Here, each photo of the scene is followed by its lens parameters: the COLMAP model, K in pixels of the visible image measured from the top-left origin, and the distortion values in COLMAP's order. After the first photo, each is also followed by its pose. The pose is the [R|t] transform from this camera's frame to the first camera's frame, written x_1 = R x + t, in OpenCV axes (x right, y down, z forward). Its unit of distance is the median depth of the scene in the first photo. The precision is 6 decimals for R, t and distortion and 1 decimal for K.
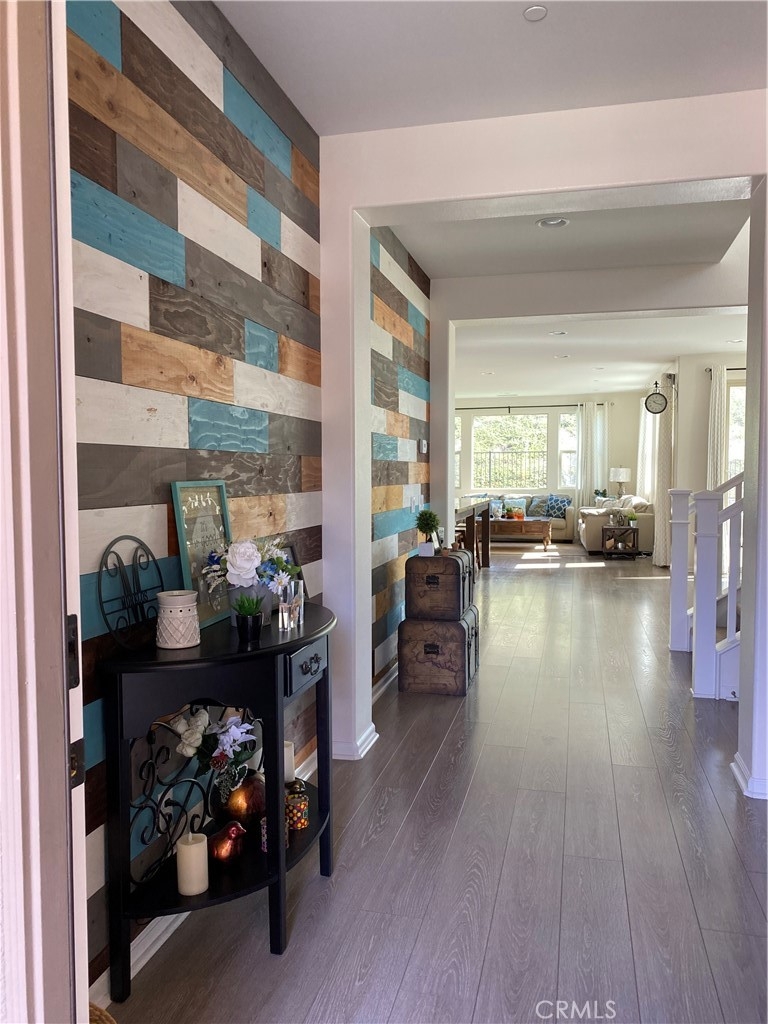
lens RADIAL K [[789.3, 0, 376.6], [0, 789.3, 512.1], [0, 0, 1]] dist [0.077864, -0.003785]
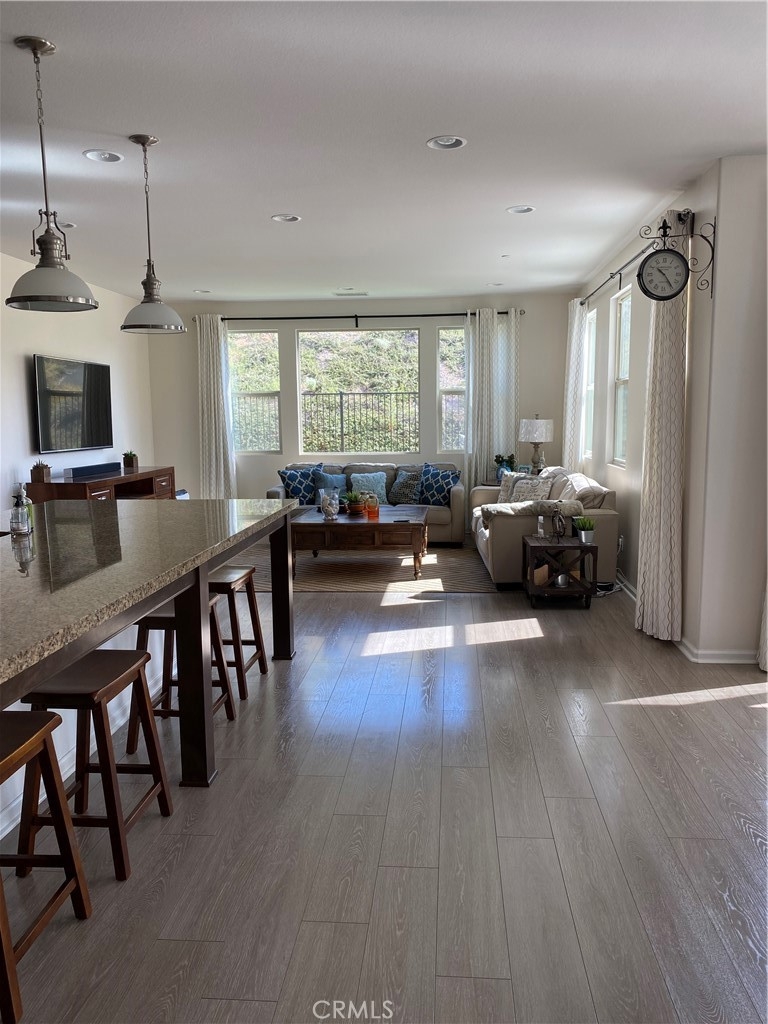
lens RADIAL K [[789.3, 0, 386.6], [0, 789.3, 516.7], [0, 0, 1]] dist [0.077864, -0.003785]
pose [[0.985951, -0.030454, 0.164236, 0.092417], [0.017430, 0.996629, 0.080165, -0.031870], [-0.166124, -0.076176, 0.983158, 0.419947]]
